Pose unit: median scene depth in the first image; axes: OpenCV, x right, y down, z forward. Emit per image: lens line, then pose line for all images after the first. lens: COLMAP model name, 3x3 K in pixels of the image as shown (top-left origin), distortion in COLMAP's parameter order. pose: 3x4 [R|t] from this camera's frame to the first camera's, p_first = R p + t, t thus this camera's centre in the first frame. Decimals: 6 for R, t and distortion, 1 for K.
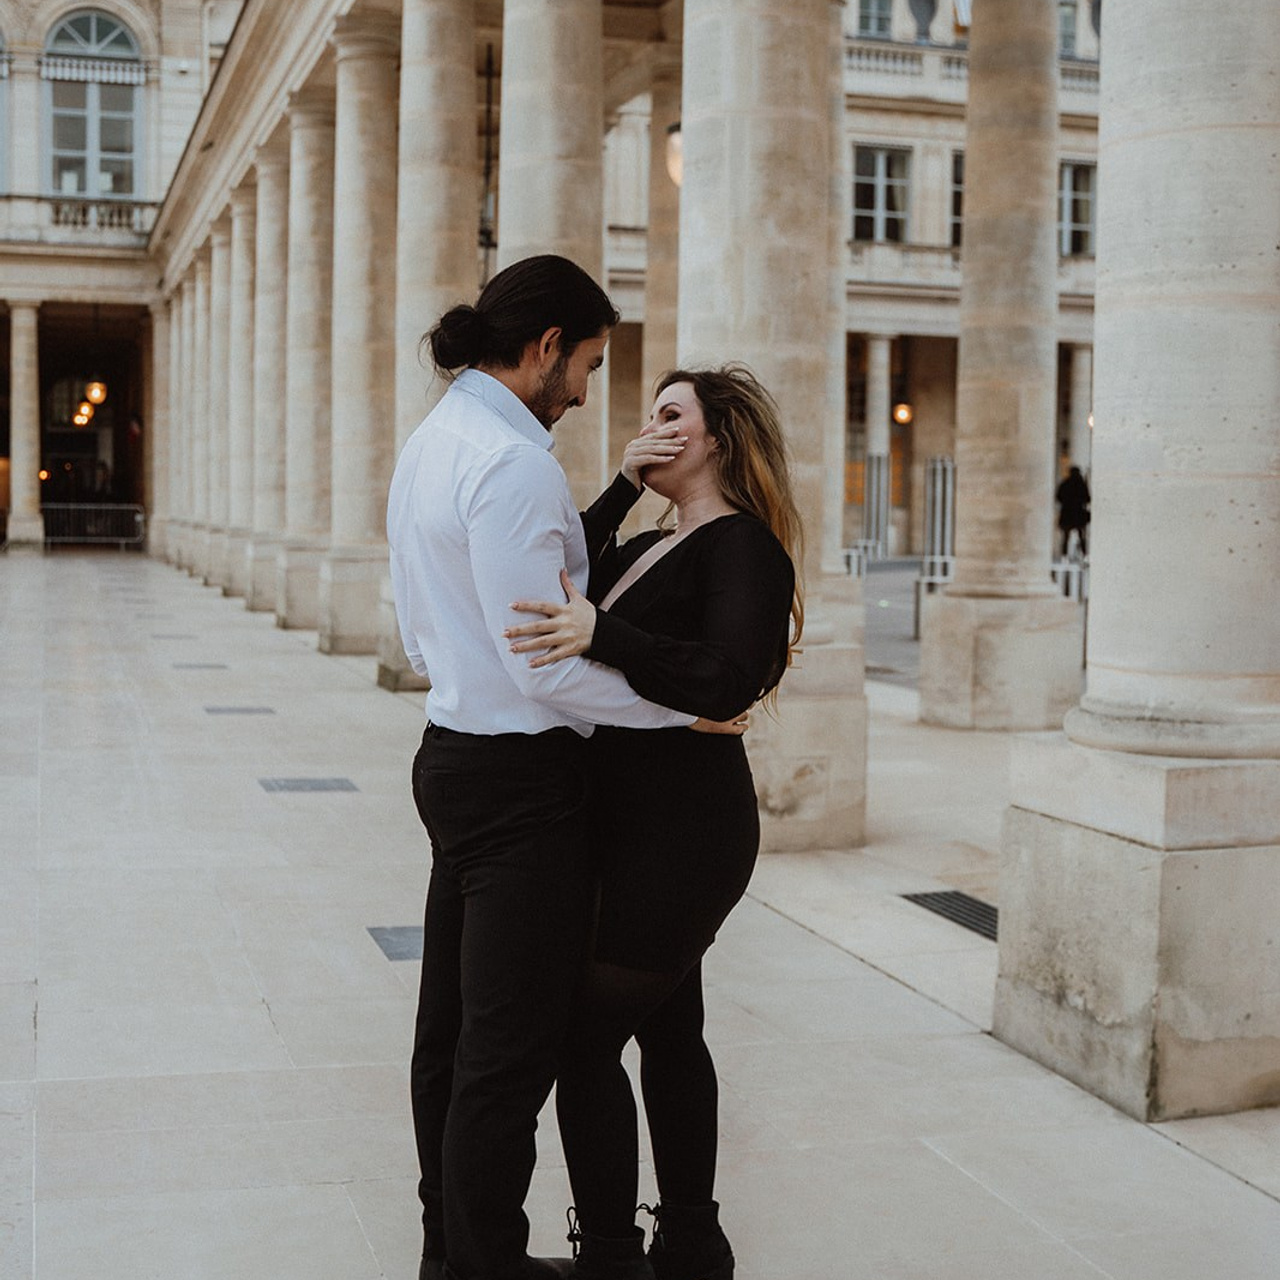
lens RADIAL K [[1932.5, 0, 643.3], [0, 1932.5, 640.5], [0, 0, 1]] dist [-0.096388, 0.120023]
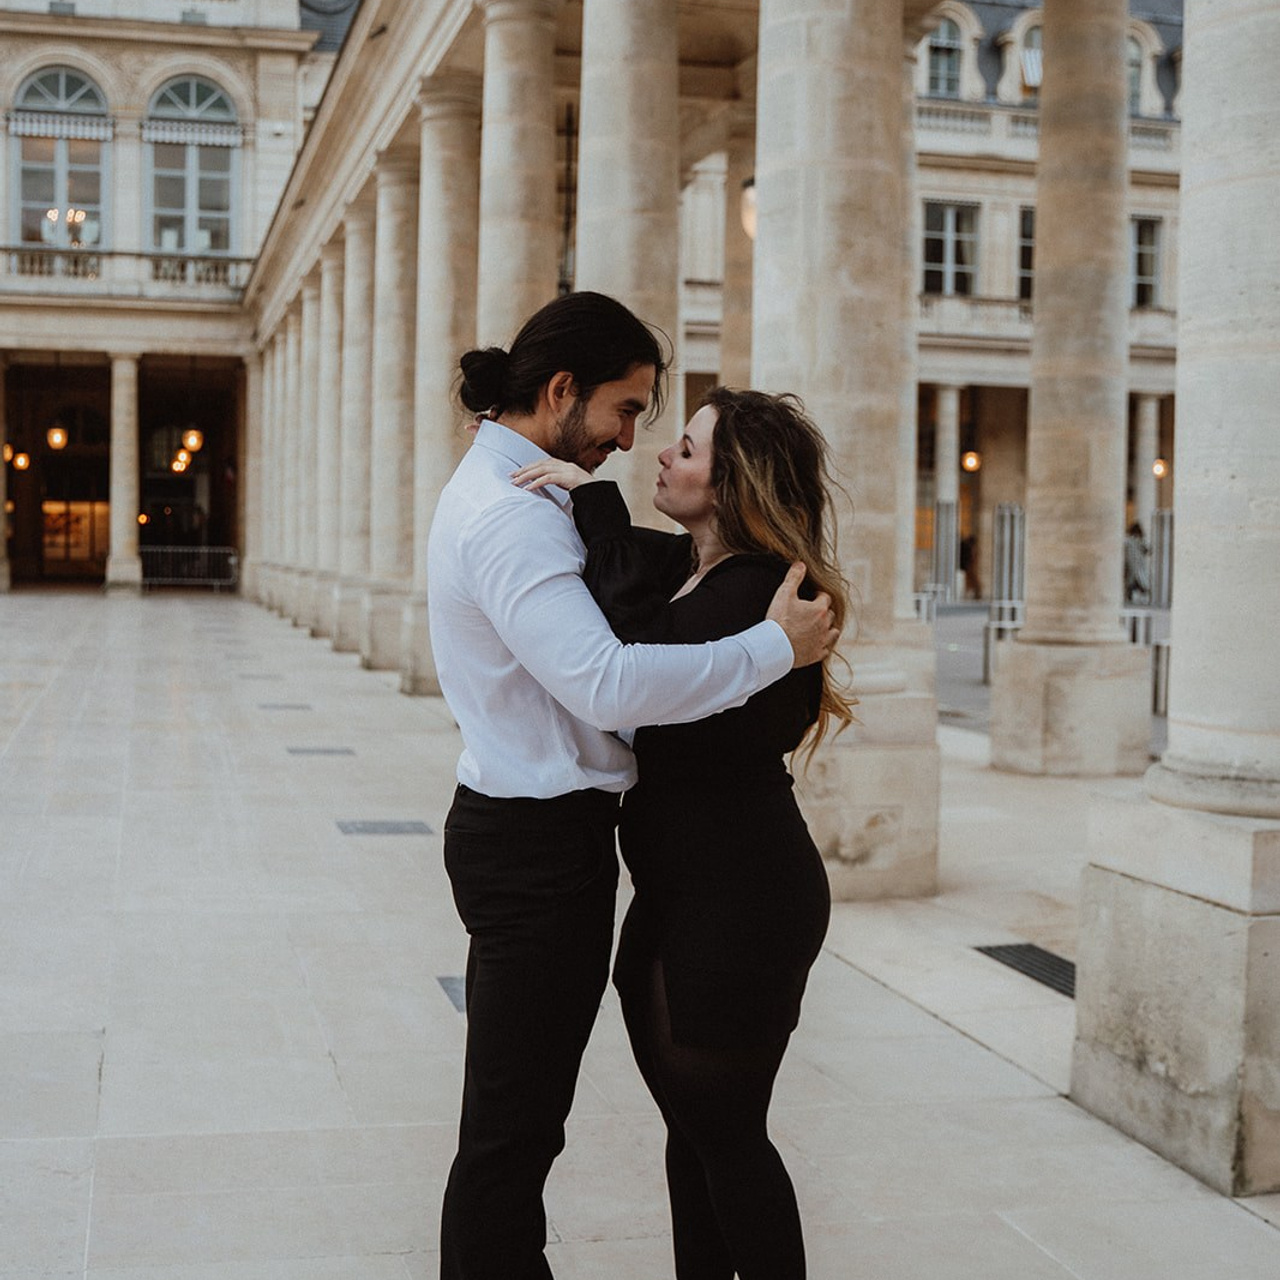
lens RADIAL K [[1864.2, 0, 639.3], [0, 1864.2, 639.7], [0, 0, 1]] dist [-0.094257, 0.111469]
pose [[0.999100, 0.004268, -0.042201, 0.001414], [-0.005168, 0.999761, -0.021223, -0.006382], [0.042100, 0.021422, 0.998884, 0.042163]]
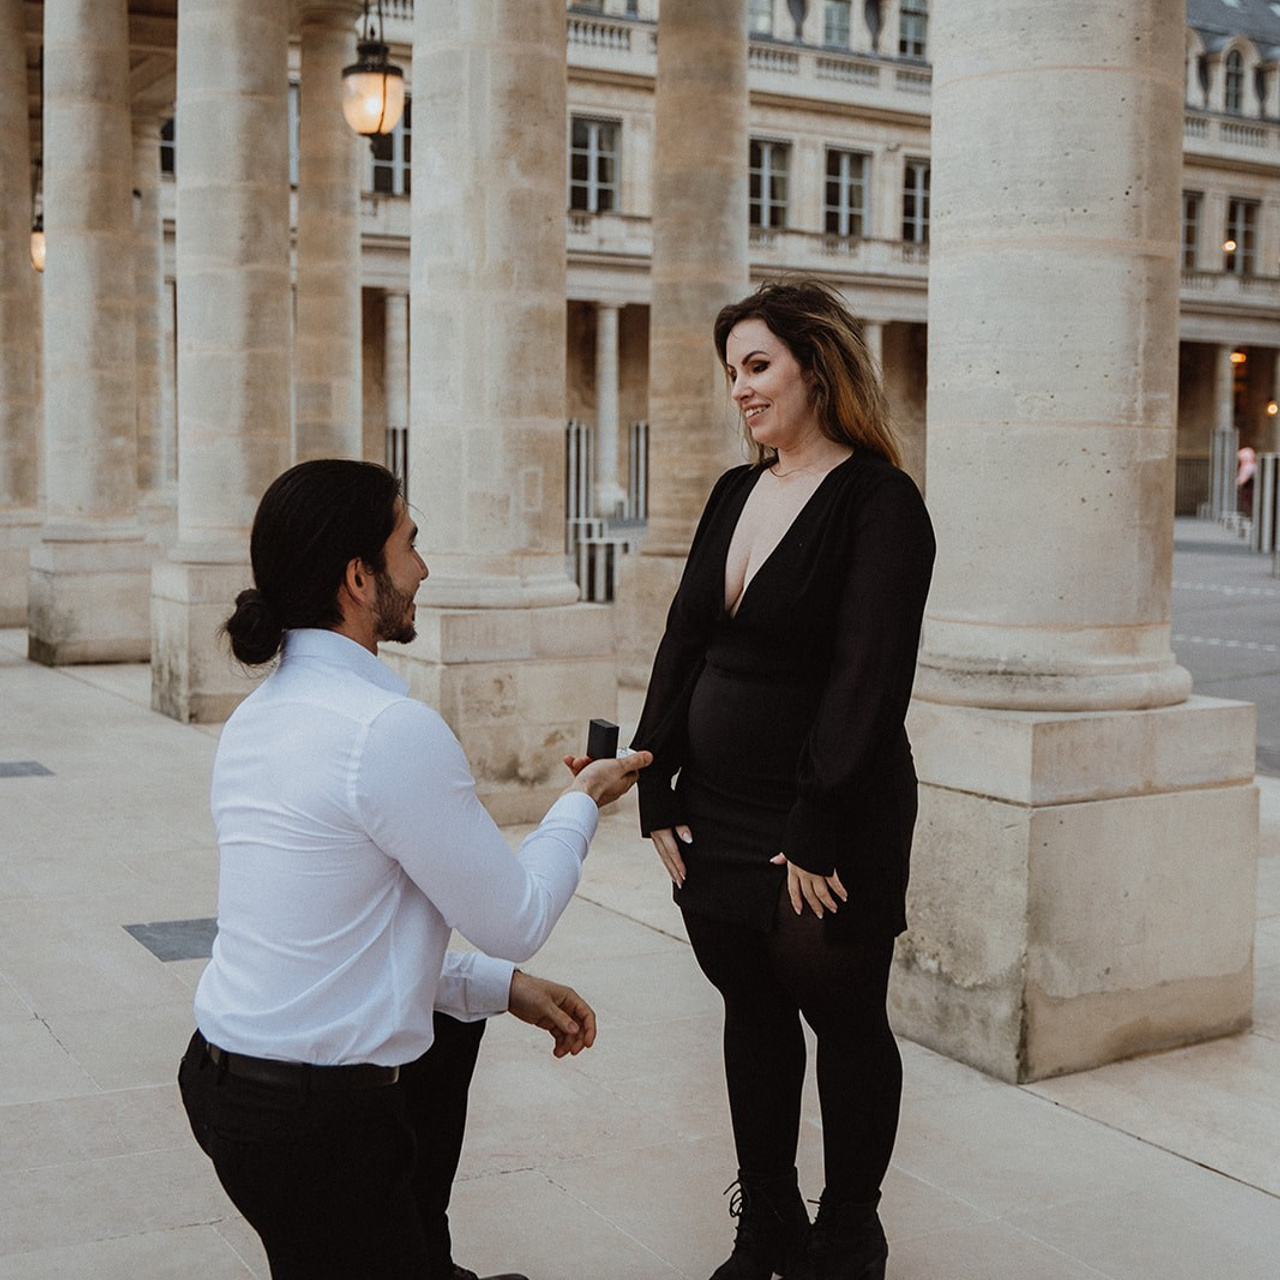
lens RADIAL K [[1925.9, 0, 713.6], [0, 1925.9, 641.8], [0, 0, 1]] dist [-0.096366, 0.105375]
pose [[0.970637, -0.021722, 0.239566, -0.092174], [0.017126, 0.999628, 0.021250, 0.001367], [-0.239939, -0.016523, 0.970647, 0.069899]]
